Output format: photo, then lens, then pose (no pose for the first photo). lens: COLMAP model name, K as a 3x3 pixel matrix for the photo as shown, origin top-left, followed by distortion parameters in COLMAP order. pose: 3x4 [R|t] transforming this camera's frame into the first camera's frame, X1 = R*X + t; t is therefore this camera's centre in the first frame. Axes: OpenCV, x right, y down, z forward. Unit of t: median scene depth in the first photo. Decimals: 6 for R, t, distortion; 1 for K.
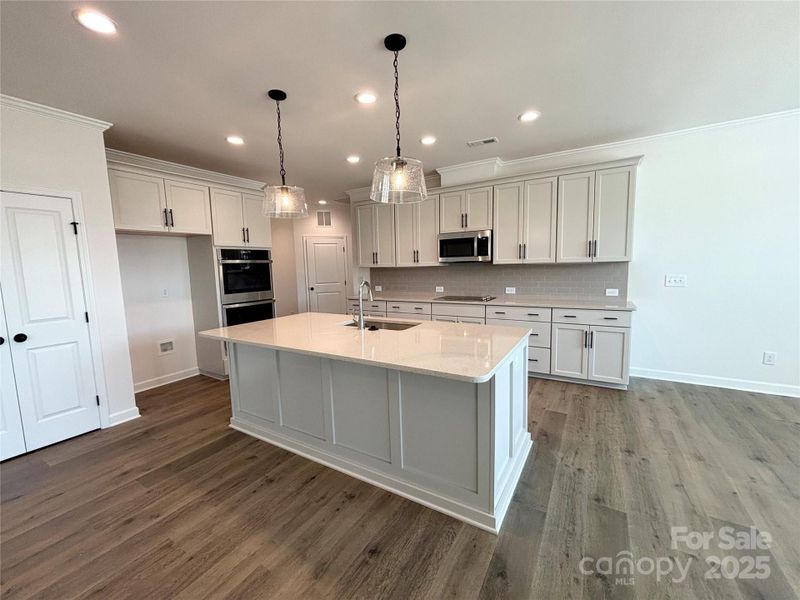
lens RADIAL K [[325.2, 0, 395.6], [0, 325.2, 300.2], [0, 0, 1]] dist [0.000660, 0.001755]
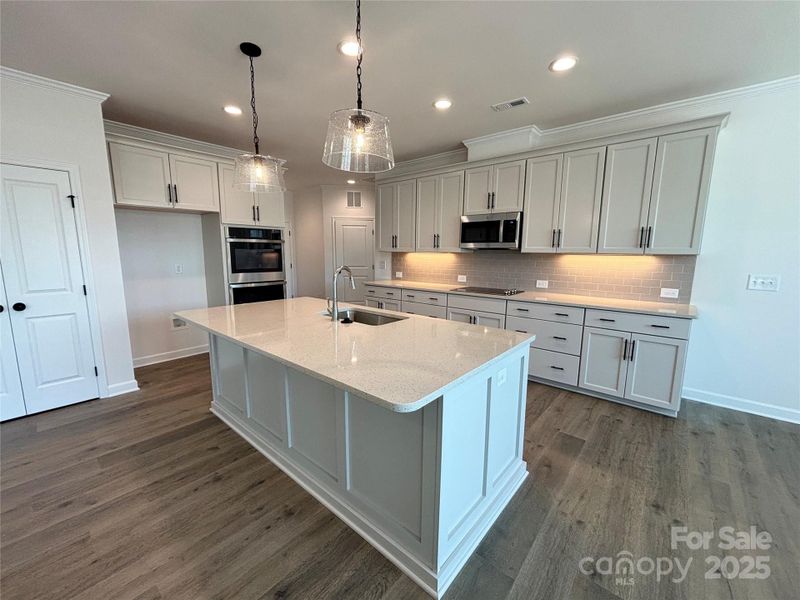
lens RADIAL K [[325.2, 0, 395.0], [0, 325.2, 299.6], [0, 0, 1]] dist [0.000660, 0.001755]
pose [[0.986202, 0.057758, -0.155144, 0.166011], [-0.051025, 0.997589, 0.047040, -0.015191], [0.157487, -0.038475, 0.986771, 0.140414]]
